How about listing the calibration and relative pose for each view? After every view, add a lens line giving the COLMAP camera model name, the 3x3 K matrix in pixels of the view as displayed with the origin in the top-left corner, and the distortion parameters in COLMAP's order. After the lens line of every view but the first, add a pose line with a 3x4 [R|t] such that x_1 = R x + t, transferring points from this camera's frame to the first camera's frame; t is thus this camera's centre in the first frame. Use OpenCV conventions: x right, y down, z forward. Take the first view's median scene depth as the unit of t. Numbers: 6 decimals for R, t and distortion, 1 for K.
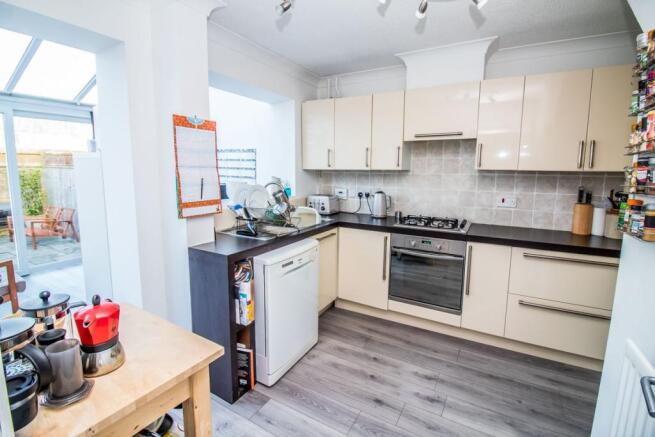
lens RADIAL K [[301.0, 0, 323.0], [0, 301.0, 206.0], [0, 0, 1]] dist [-0.020276, -0.000719]
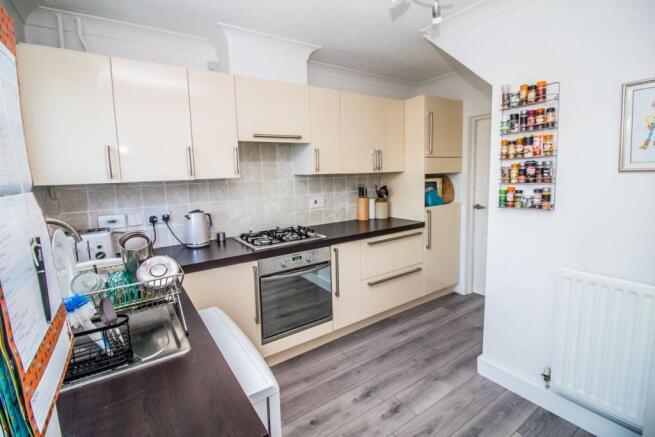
lens RADIAL K [[301.0, 0, 323.0], [0, 301.0, 206.0], [0, 0, 1]] dist [-0.020276, -0.000719]
pose [[0.439799, -0.117612, 0.890362, -0.388575], [0.146046, 0.987558, 0.058311, -0.069703], [-0.886142, 0.104389, 0.451504, 0.524116]]
